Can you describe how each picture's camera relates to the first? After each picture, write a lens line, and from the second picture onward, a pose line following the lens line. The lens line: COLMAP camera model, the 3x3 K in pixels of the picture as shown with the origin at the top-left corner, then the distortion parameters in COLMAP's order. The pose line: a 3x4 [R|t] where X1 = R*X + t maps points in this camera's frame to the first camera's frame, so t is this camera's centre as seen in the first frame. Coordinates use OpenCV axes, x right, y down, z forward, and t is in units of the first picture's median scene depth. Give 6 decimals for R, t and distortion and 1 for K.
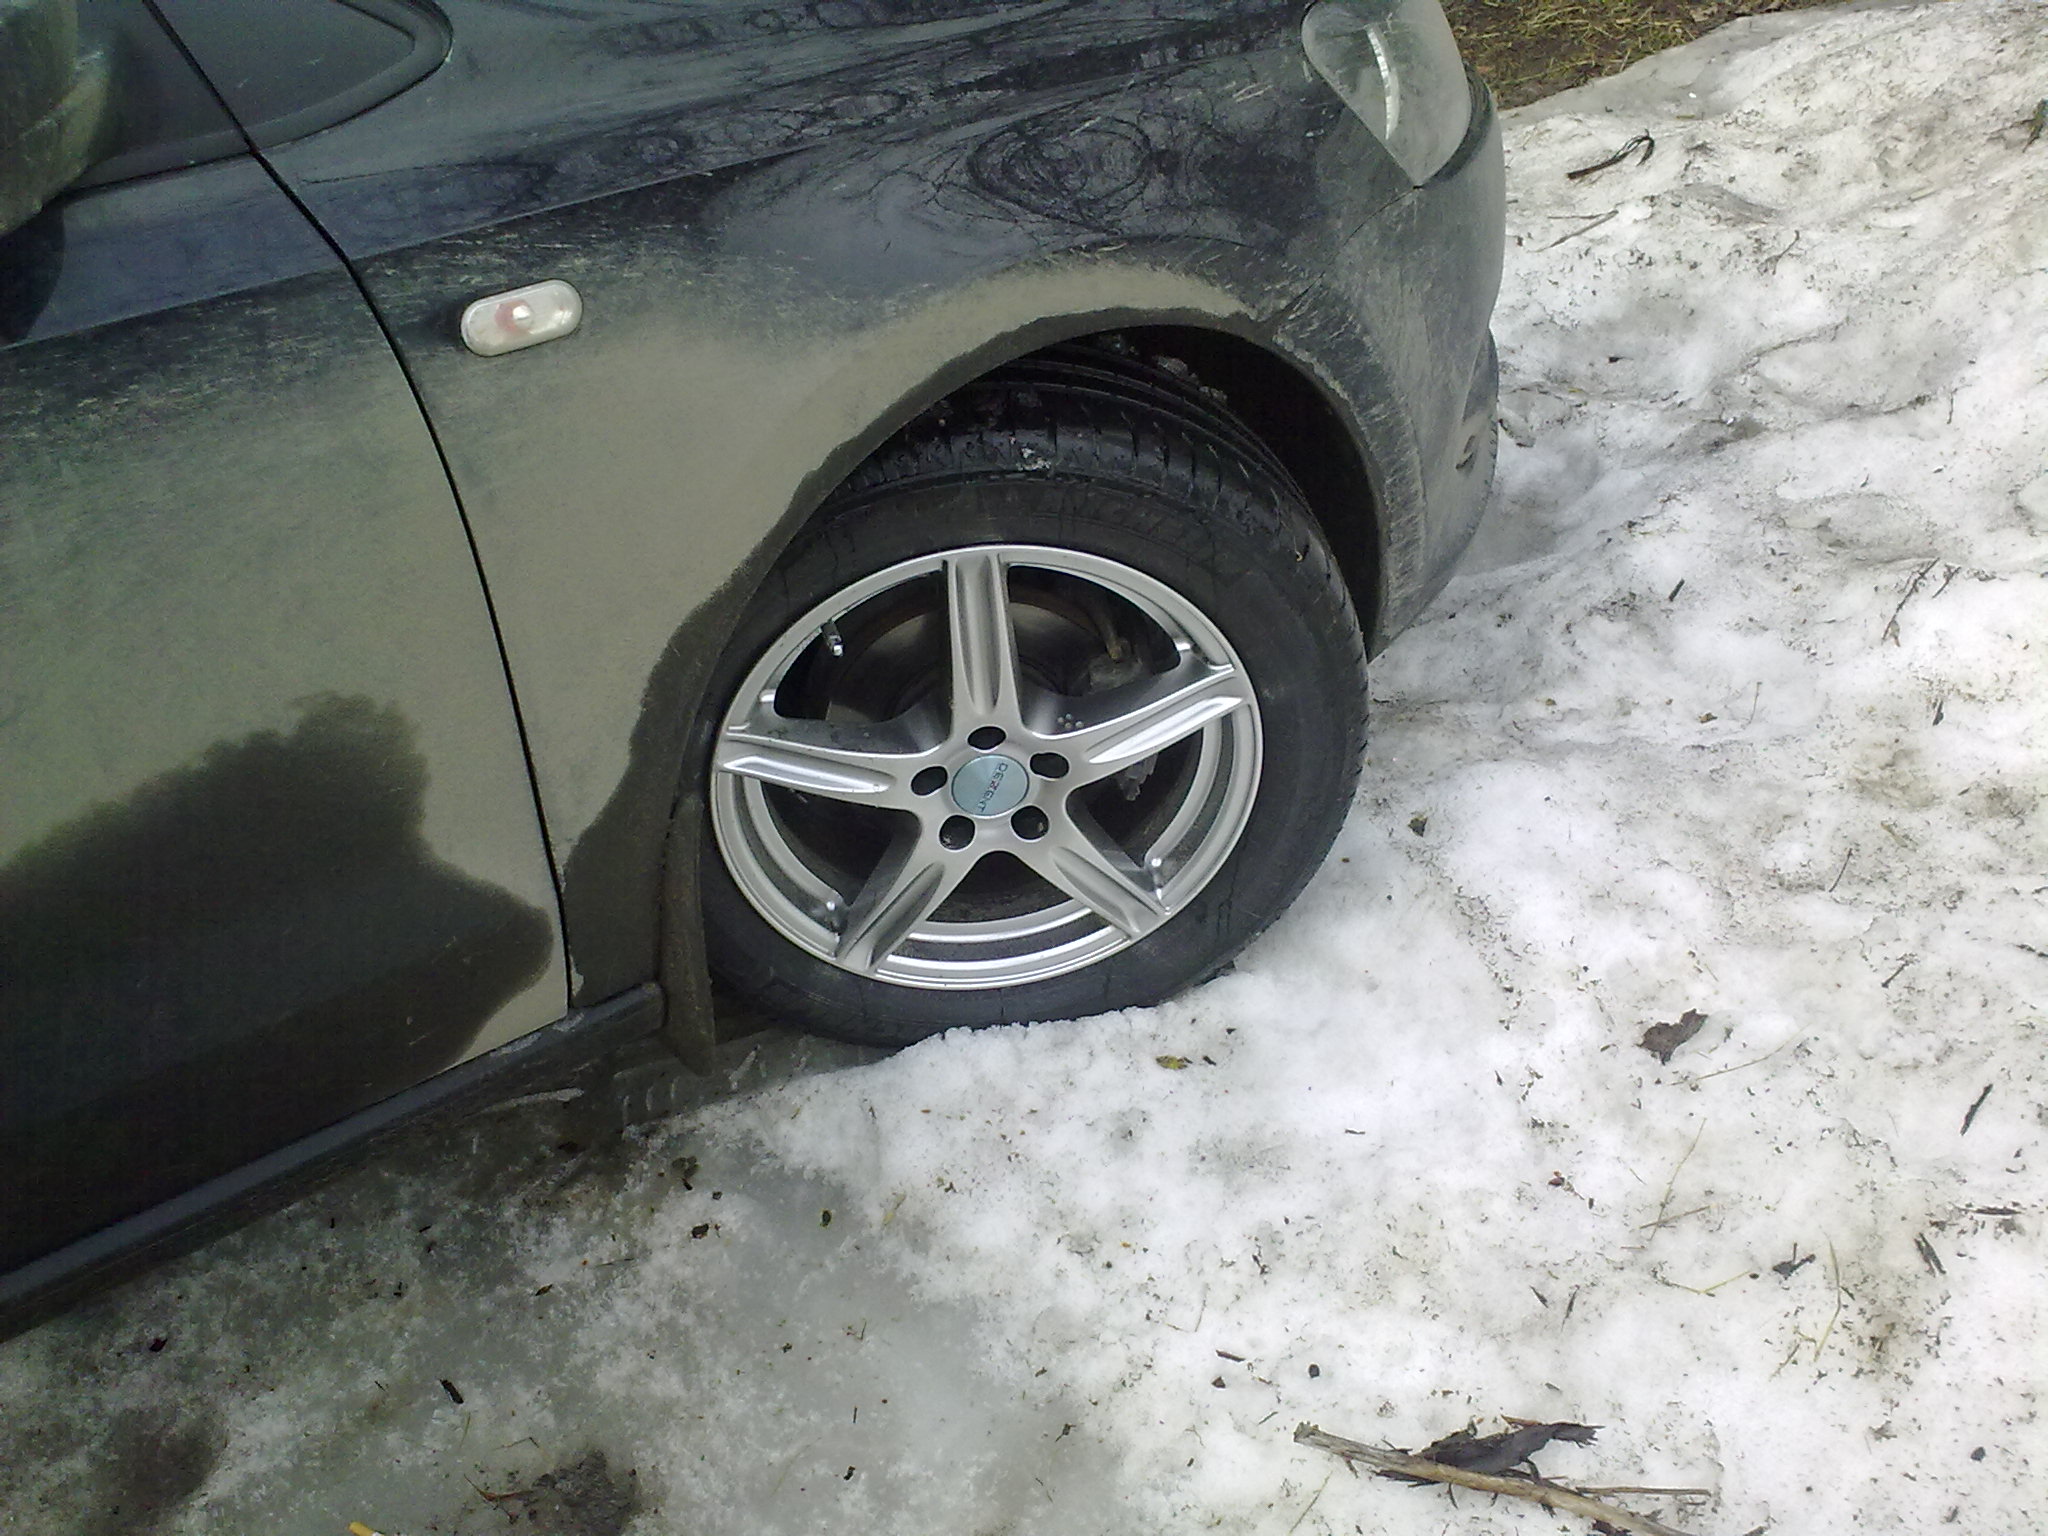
lens RADIAL K [[2187.1, 0, 1009.3], [0, 2187.1, 774.9], [0, 0, 1]] dist [-0.033007, 0.000000]
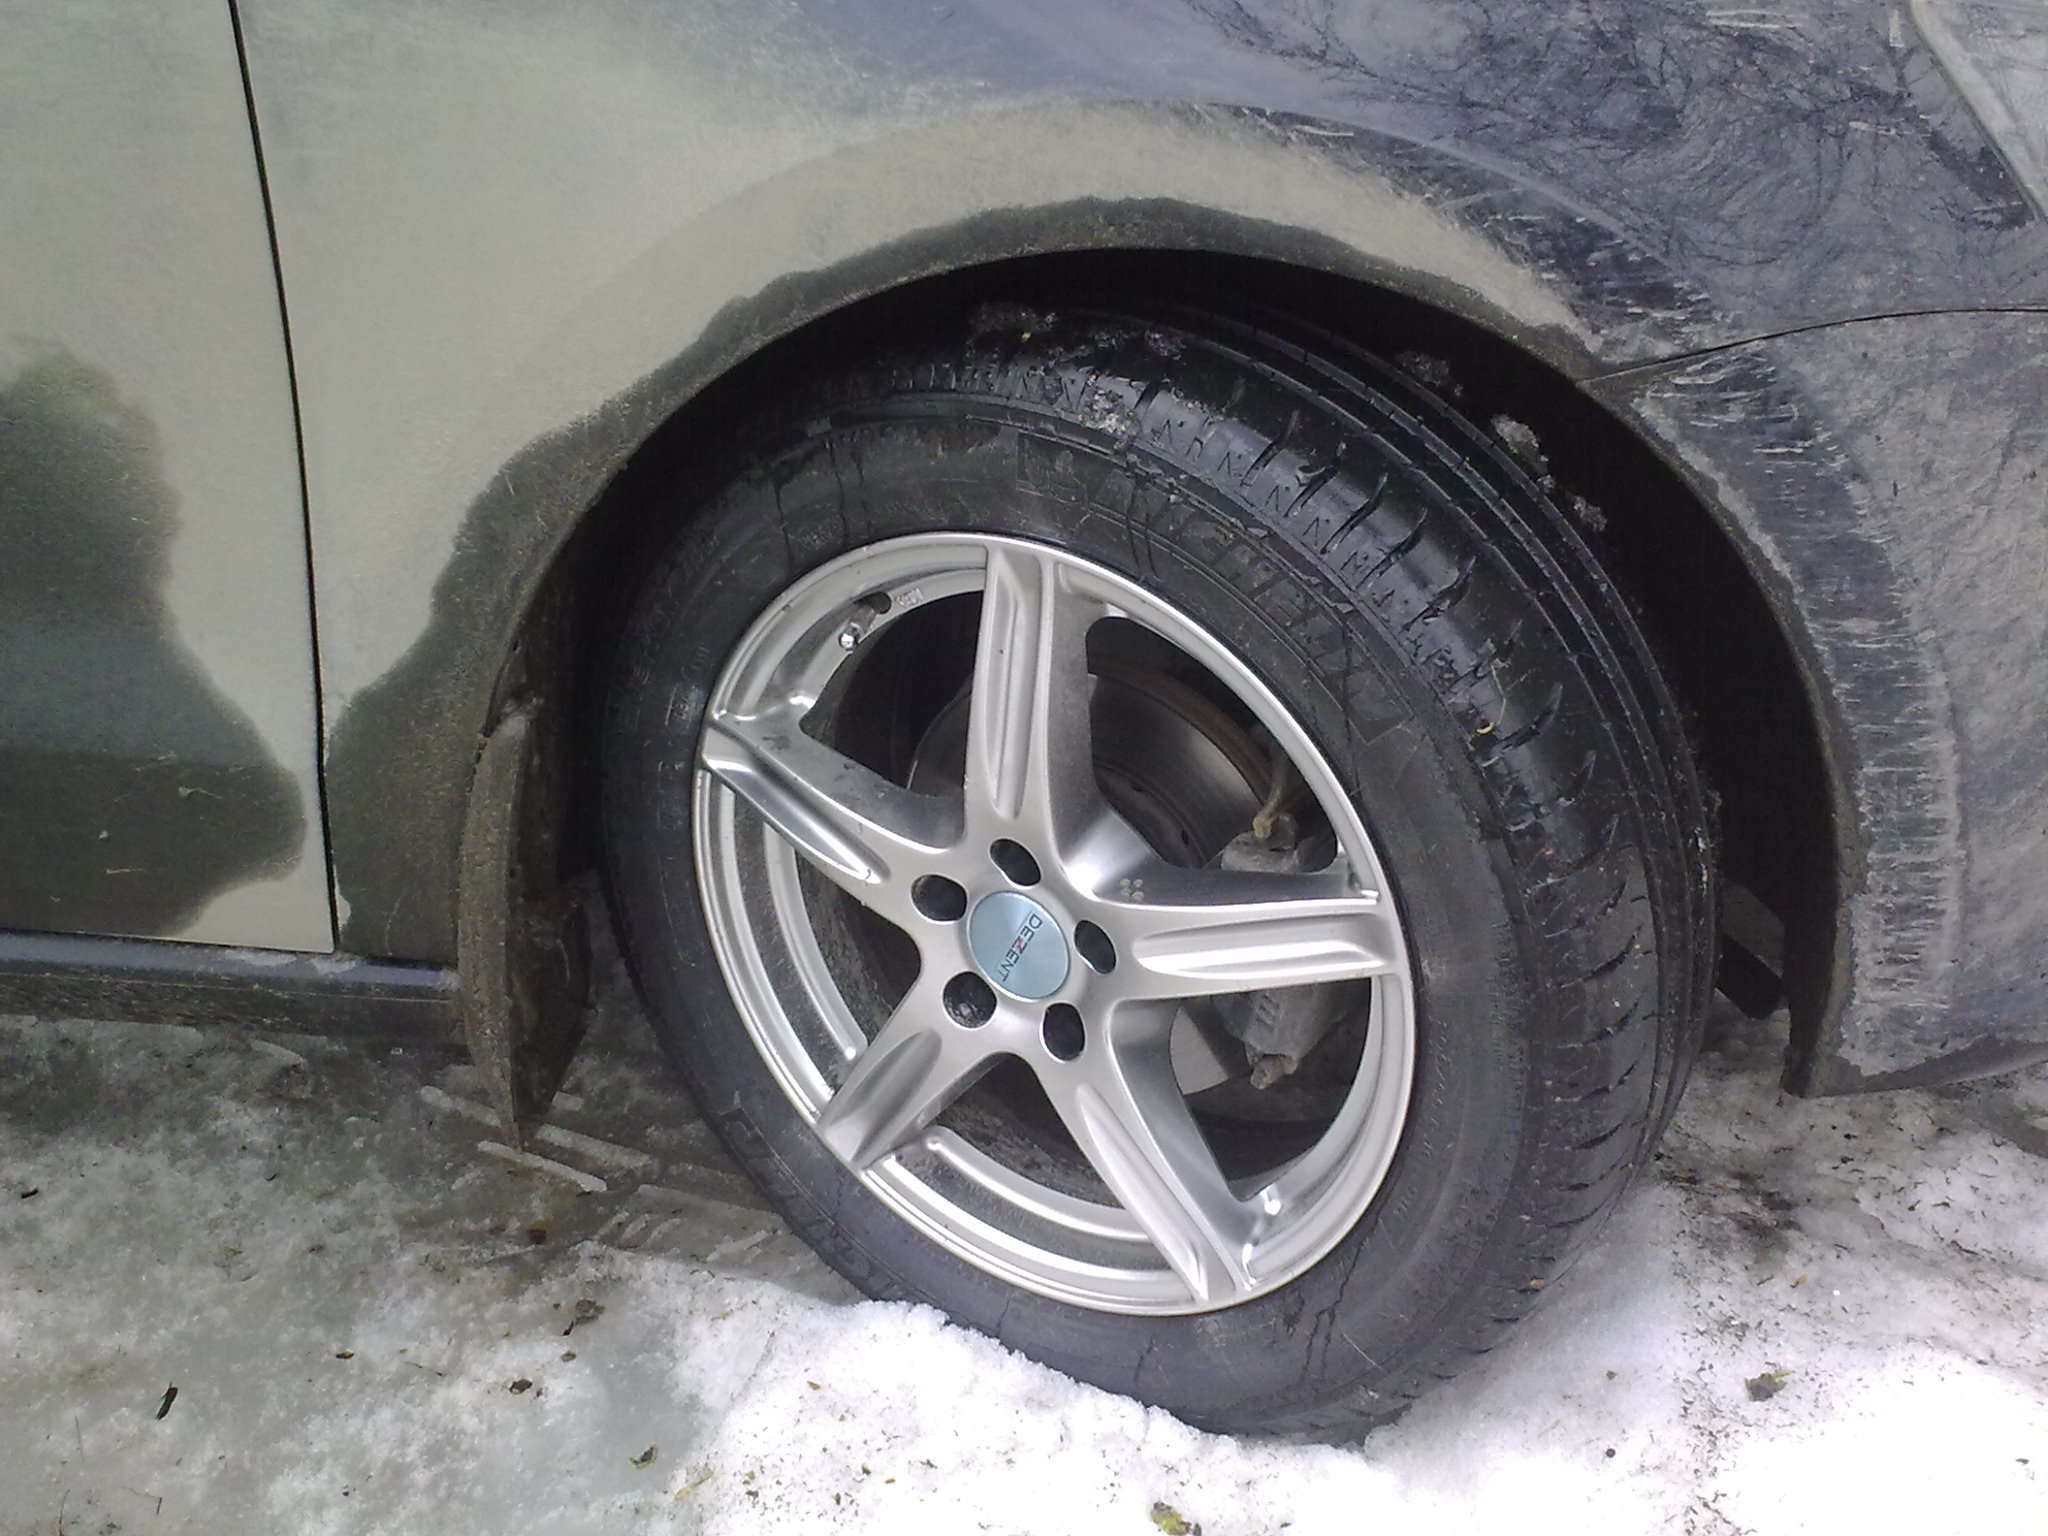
lens RADIAL K [[2187.1, 0, 1007.6], [0, 2187.1, 754.5], [0, 0, 1]] dist [-0.033007, 0.000000]
pose [[0.757665, 0.316746, -0.570628, 0.344584], [-0.434310, 0.897330, -0.078572, 0.006463], [0.487154, 0.307360, 0.817441, 0.439590]]
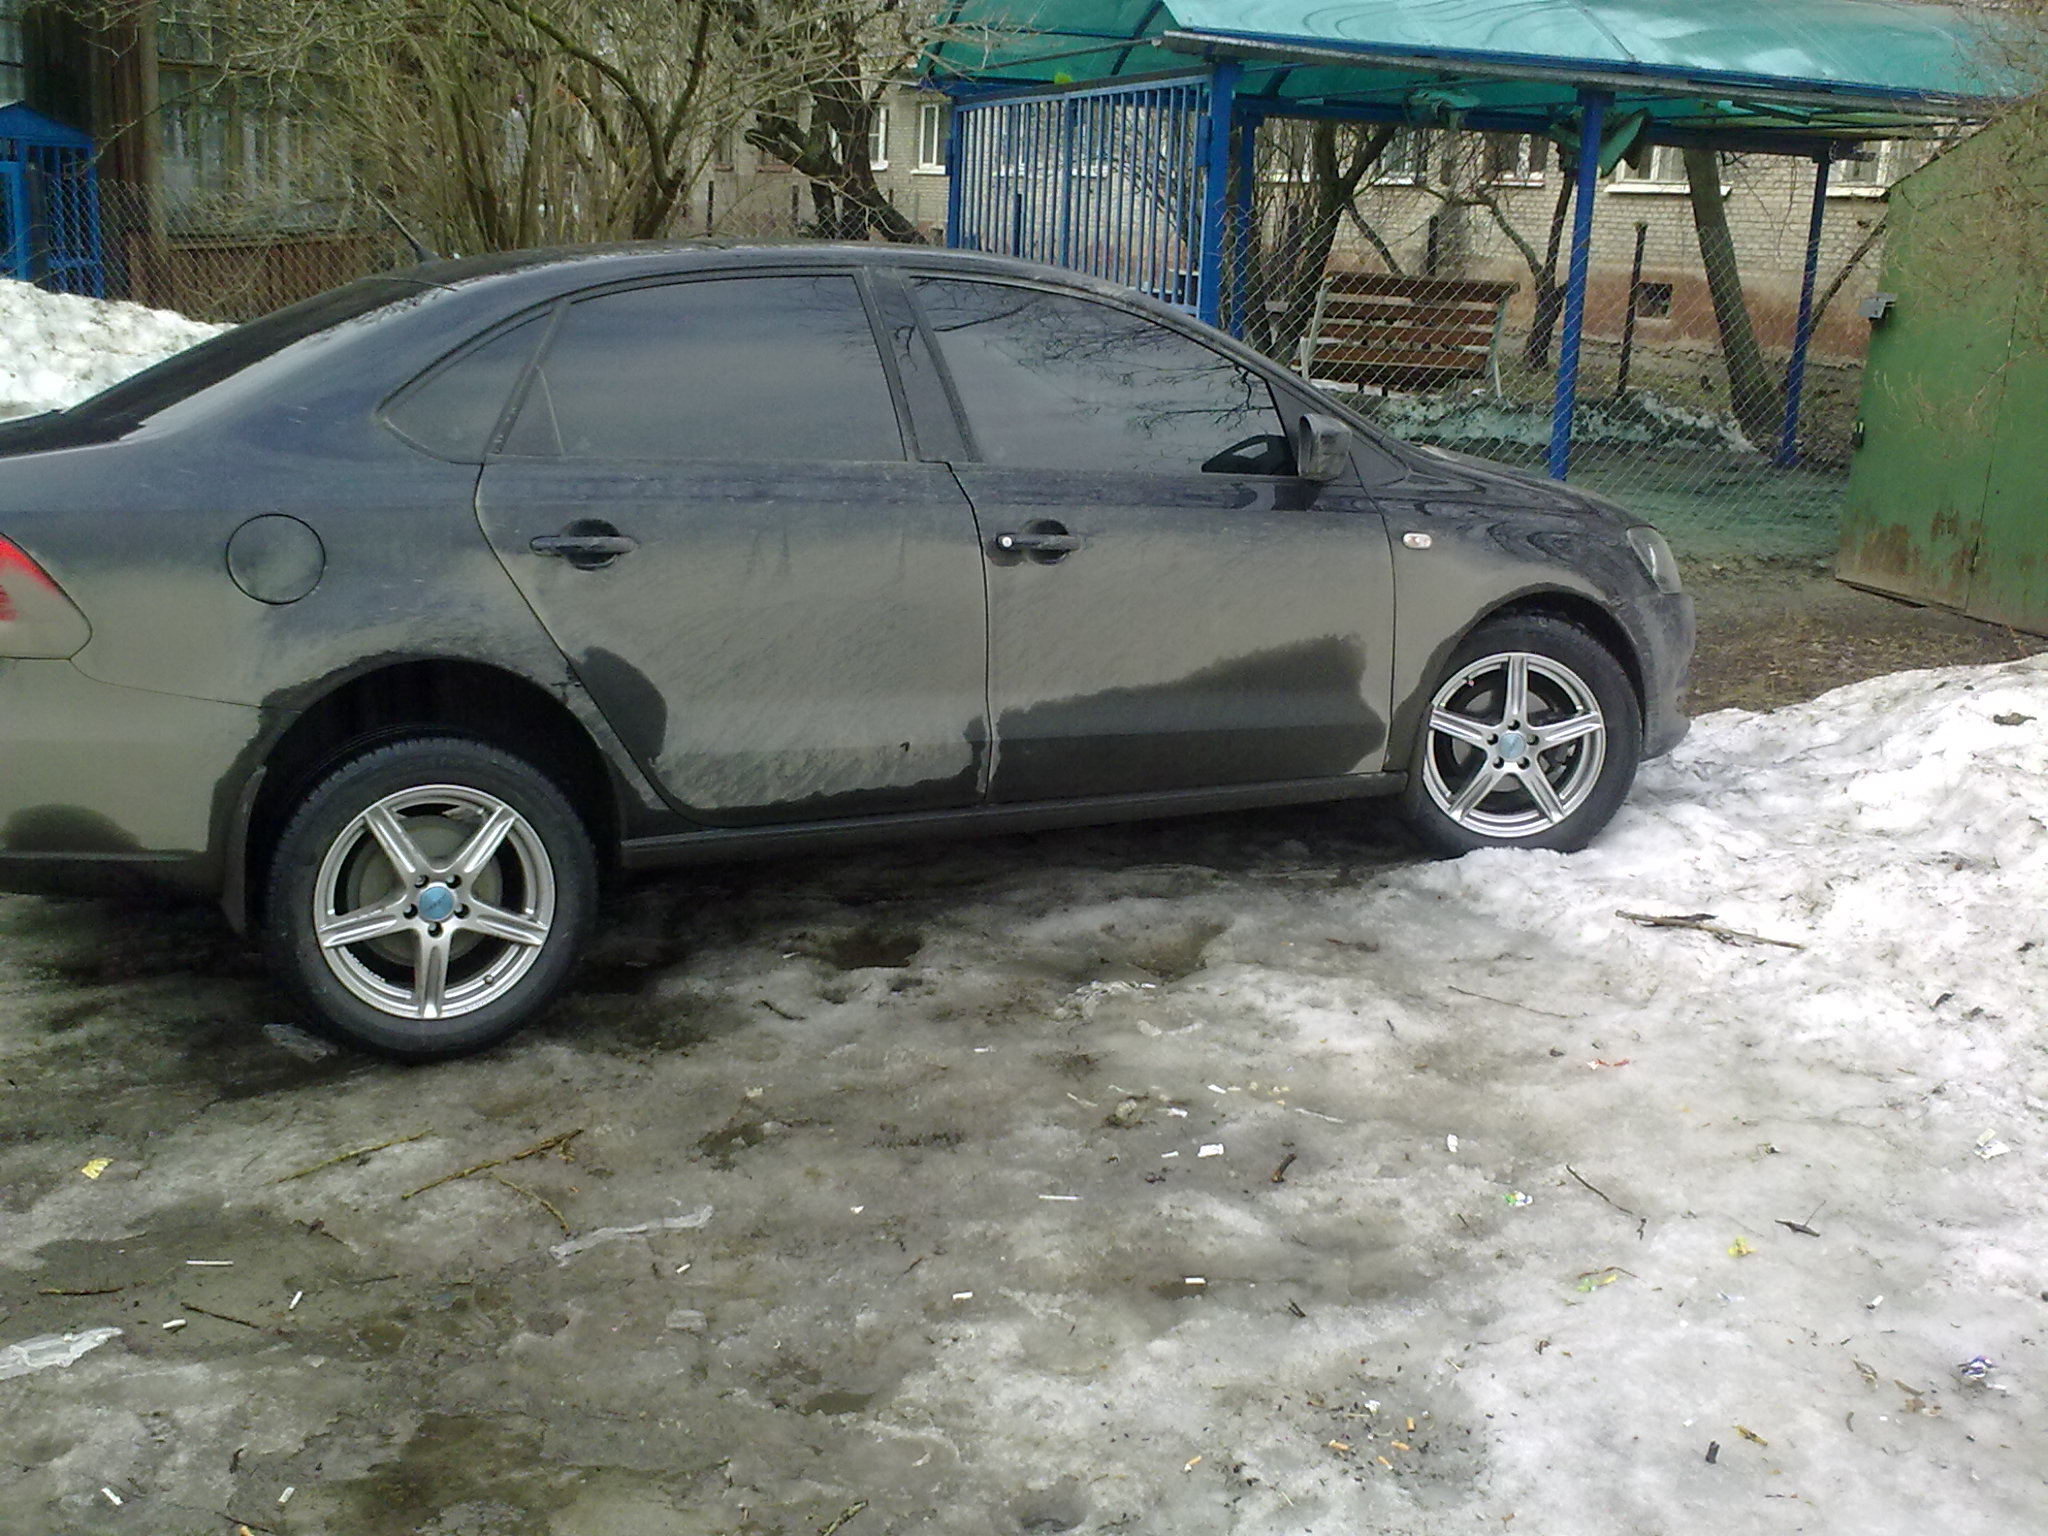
lens RADIAL K [[2187.1, 0, 1034.2], [0, 2187.1, 764.2], [0, 0, 1]] dist [-0.033007, 0.000000]
pose [[0.988721, 0.102500, -0.109200, -0.322143], [-0.139016, 0.899371, -0.414494, 1.336409], [0.055725, 0.425000, 0.903476, -1.691969]]
